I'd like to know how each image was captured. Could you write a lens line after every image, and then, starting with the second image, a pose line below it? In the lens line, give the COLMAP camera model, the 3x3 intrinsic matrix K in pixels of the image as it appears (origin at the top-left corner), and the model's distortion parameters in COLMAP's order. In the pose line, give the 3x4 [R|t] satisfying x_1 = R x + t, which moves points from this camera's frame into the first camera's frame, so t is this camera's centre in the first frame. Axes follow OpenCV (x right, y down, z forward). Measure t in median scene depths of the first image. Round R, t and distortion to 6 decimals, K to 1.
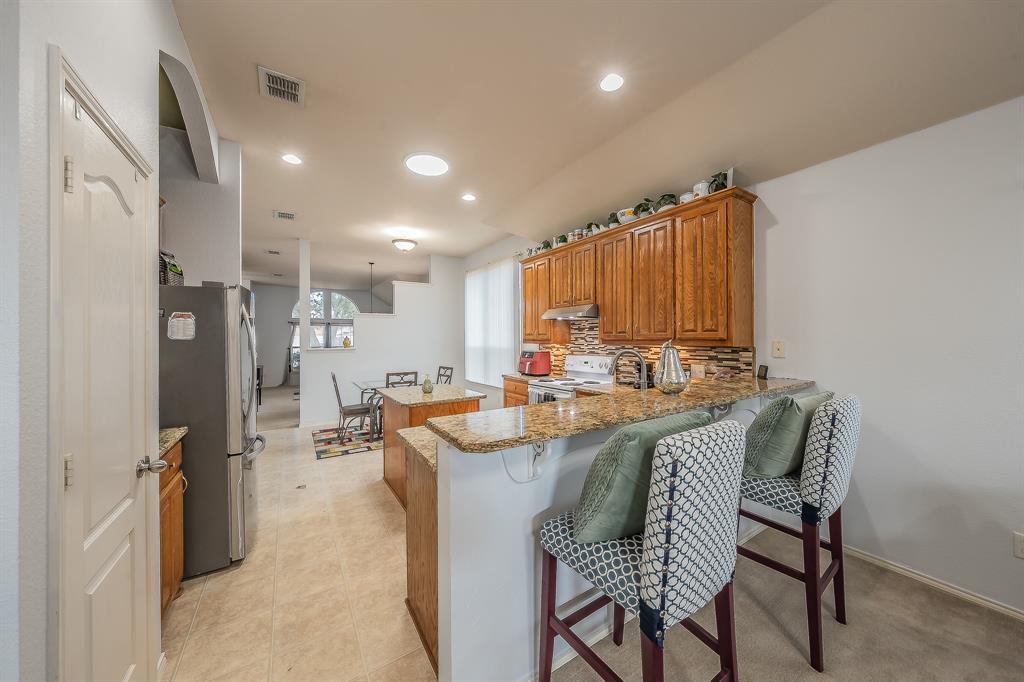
lens RADIAL K [[346.5, 0, 515.8], [0, 346.5, 339.4], [0, 0, 1]] dist [0.000976, 0.000111]
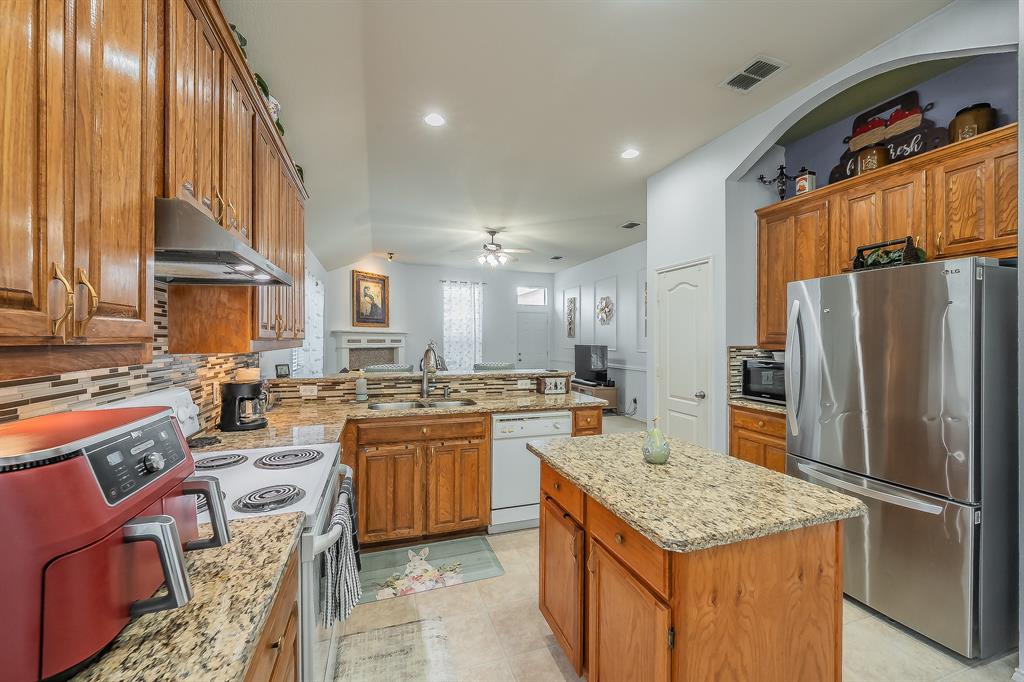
lens RADIAL K [[394.2, 0, 505.3], [0, 394.2, 337.8], [0, 0, 1]] dist [-0.000257, 0.000107]
pose [[-0.966733, 0.004662, 0.255746, -0.146403], [0.004416, 0.999989, -0.001536, -0.001333], [-0.255751, -0.000356, -0.966743, 1.128882]]
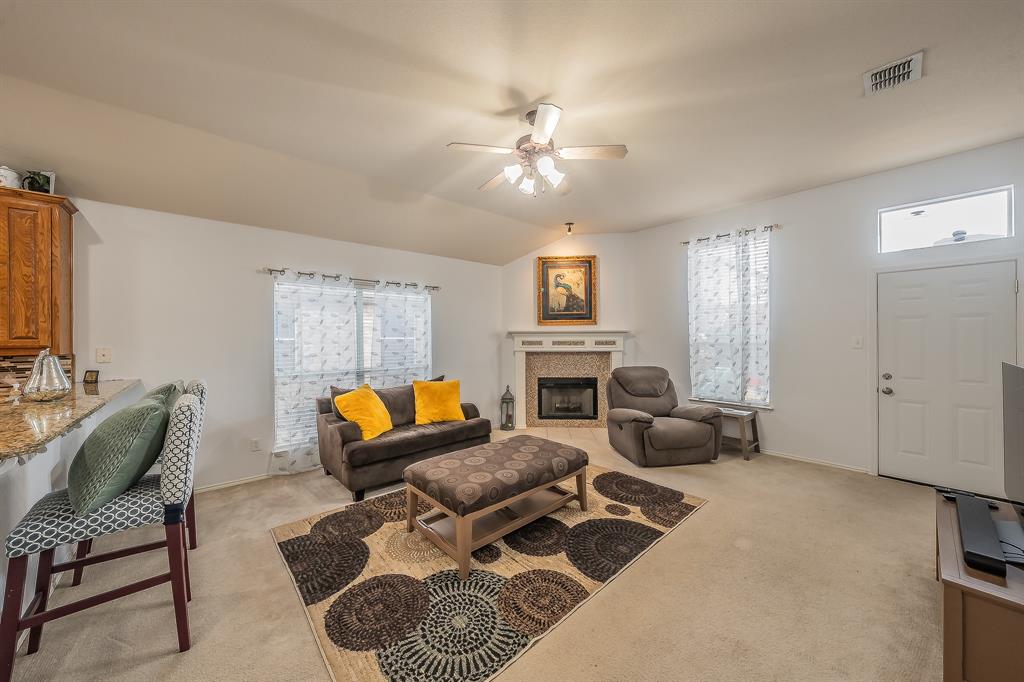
lens RADIAL K [[357.4, 0, 513.5], [0, 357.4, 339.9], [0, 0, 1]] dist [-0.001810, -0.000132]
pose [[-0.147754, 0.002868, 0.989020, -0.331678], [0.010618, 0.999943, -0.001313, -0.003127], [-0.988967, 0.010308, -0.147776, -0.081602]]
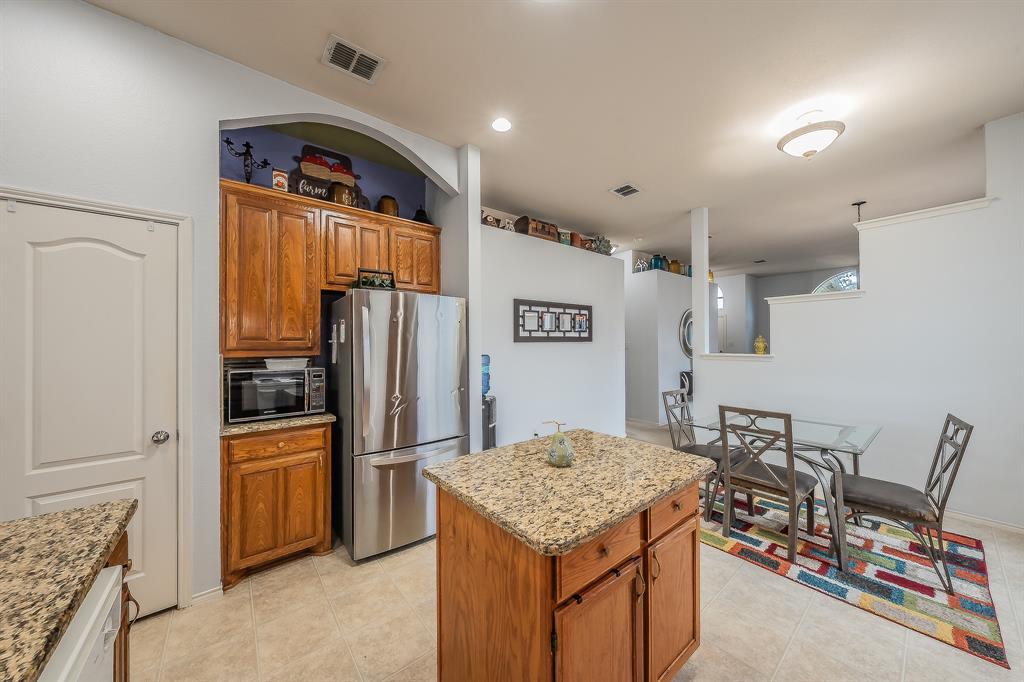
lens RADIAL K [[349.7, 0, 514.3], [0, 349.7, 338.9], [0, 0, 1]] dist [-0.000077, 0.000003]
pose [[0.106168, -0.004062, -0.994340, 0.135863], [0.003366, 0.999987, -0.003725, -0.003539], [0.994342, -0.002951, 0.106181, 0.661233]]
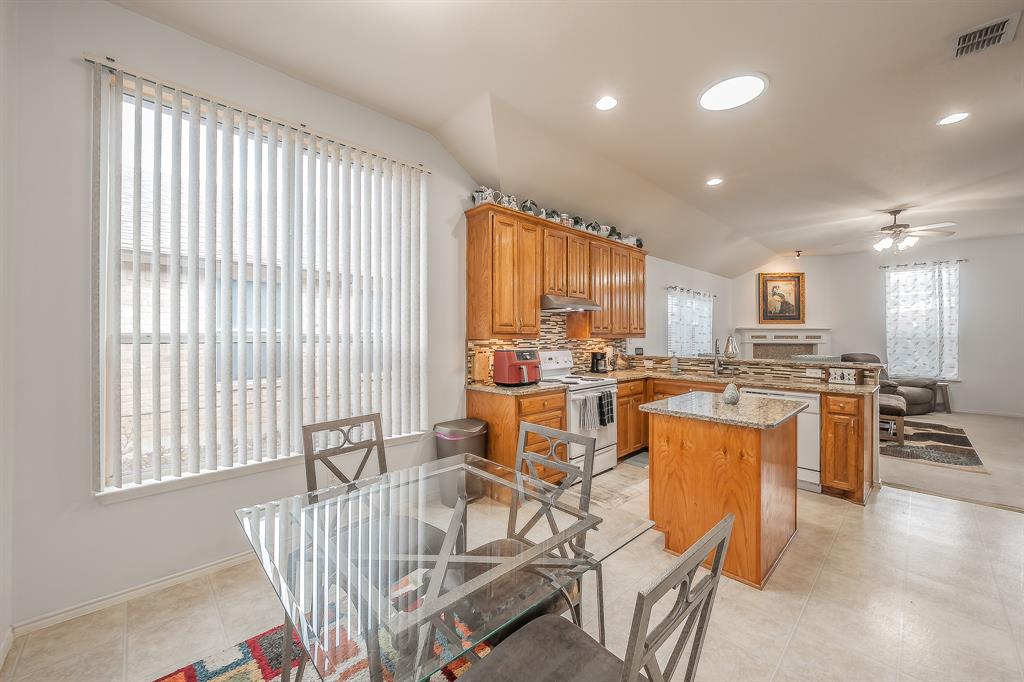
lens RADIAL K [[394.2, 0, 505.3], [0, 394.2, 337.8], [0, 0, 1]] dist [-0.000257, 0.000107]
pose [[-0.178675, 0.001497, 0.983907, -0.728020], [0.001769, 0.999998, -0.001200, 0.011578], [-0.983907, 0.001526, -0.178677, 1.192935]]
